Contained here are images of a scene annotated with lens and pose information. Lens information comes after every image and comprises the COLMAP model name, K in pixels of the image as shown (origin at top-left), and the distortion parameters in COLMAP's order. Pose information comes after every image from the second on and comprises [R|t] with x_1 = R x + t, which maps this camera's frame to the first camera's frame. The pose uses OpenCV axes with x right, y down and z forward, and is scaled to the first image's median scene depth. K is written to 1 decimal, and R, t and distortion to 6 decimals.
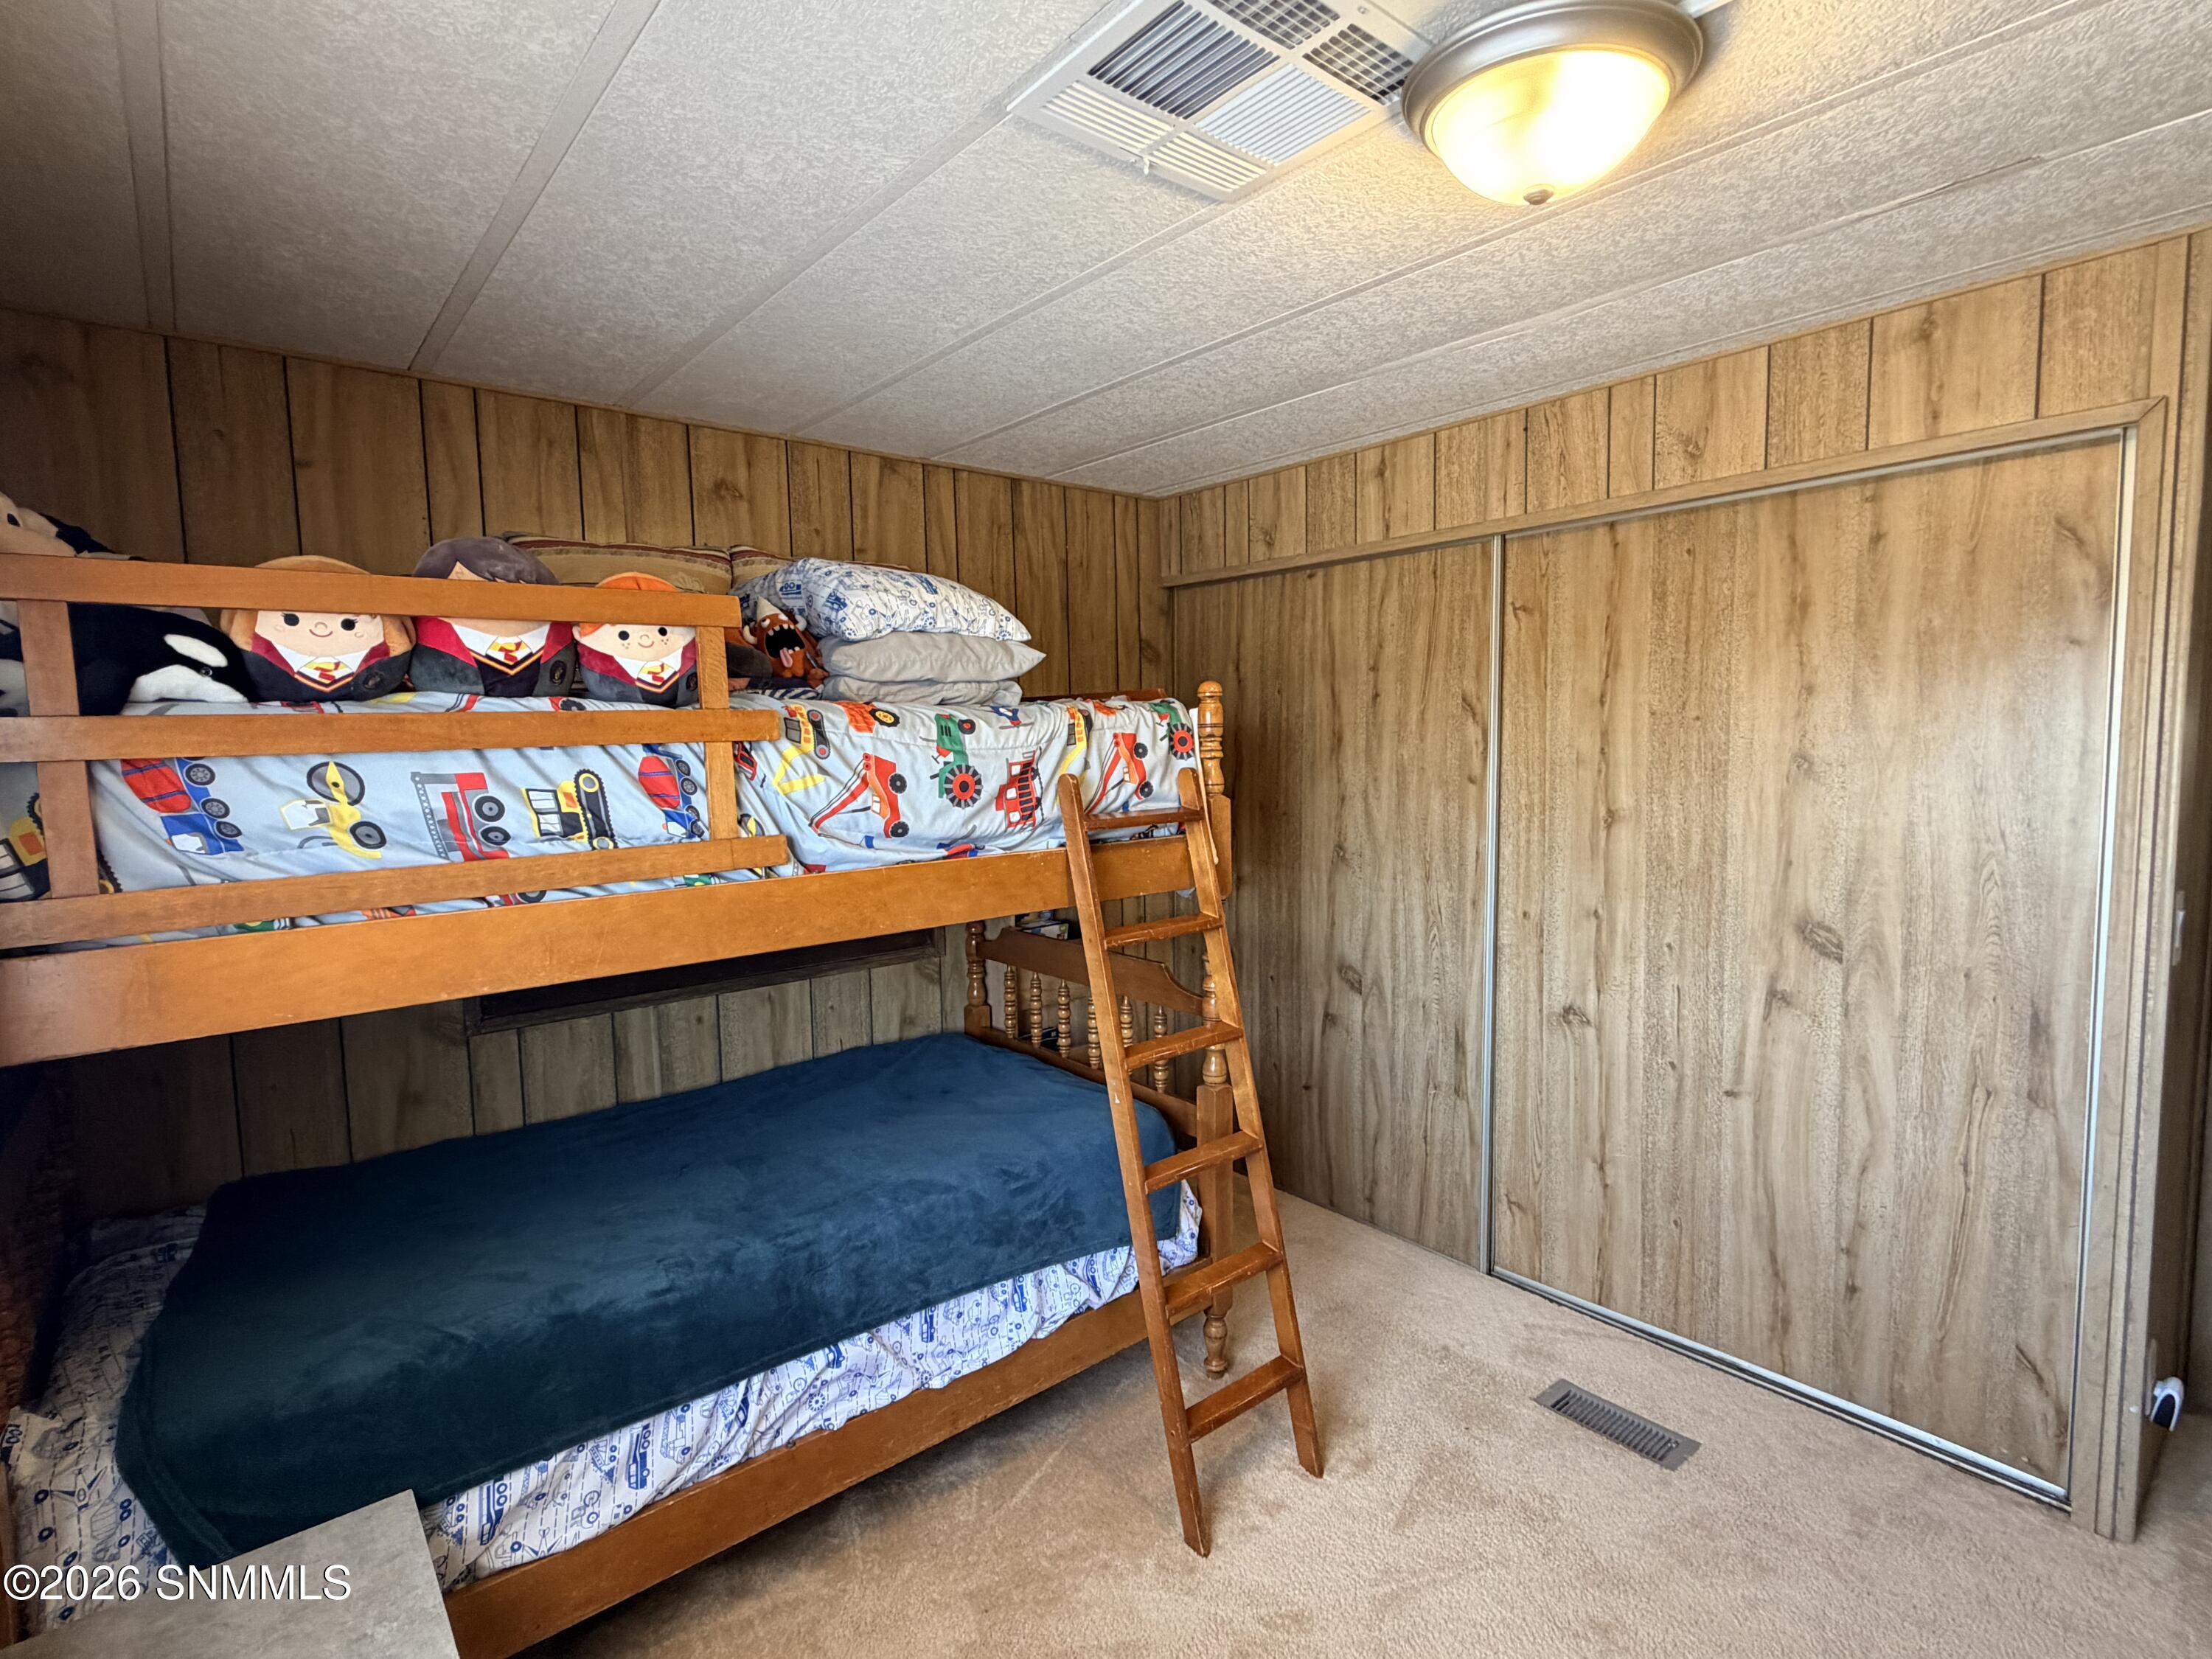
lens RADIAL K [[1100.1, 0, 1106.0], [0, 1100.1, 829.5], [0, 0, 1]] dist [-0.003695, -0.000713]
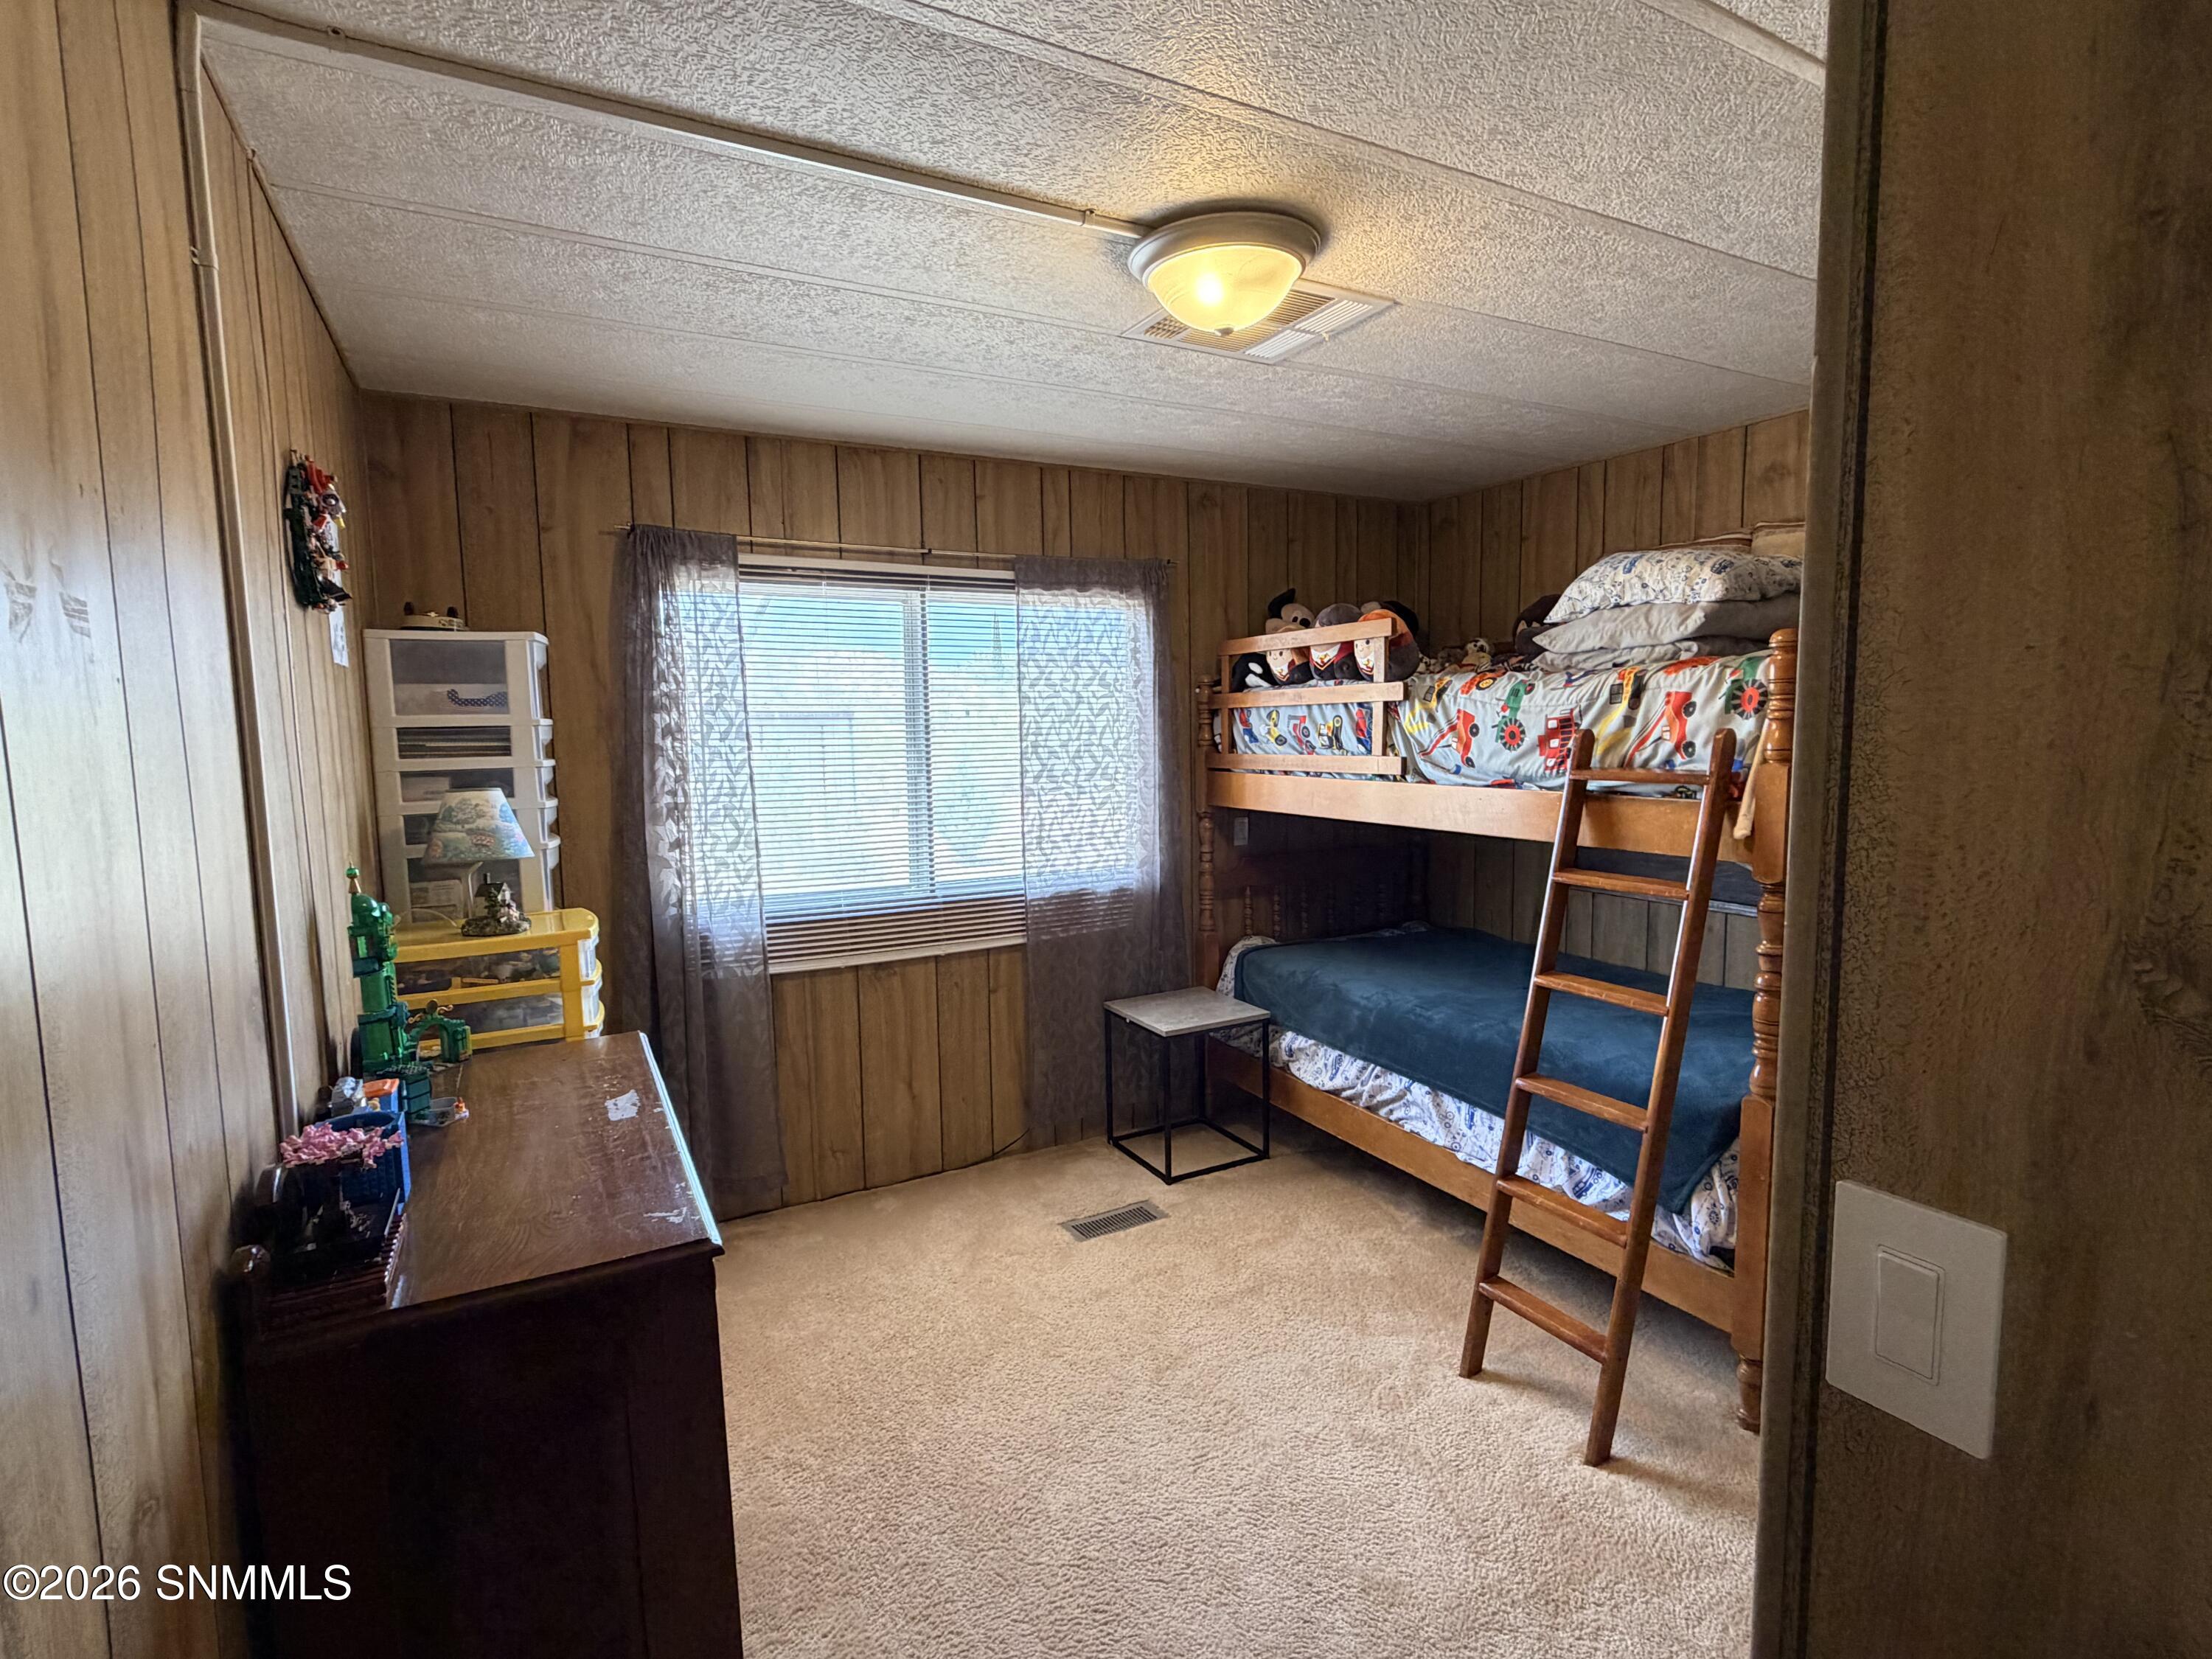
lens RADIAL K [[1100.1, 0, 1106.0], [0, 1100.1, 829.5], [0, 0, 1]] dist [-0.003695, -0.000713]
pose [[-0.222679, 0.119568, -0.967532, 1.317026], [-0.063665, 0.988548, 0.136818, -0.079544], [0.972811, 0.092064, -0.212516, 0.848147]]
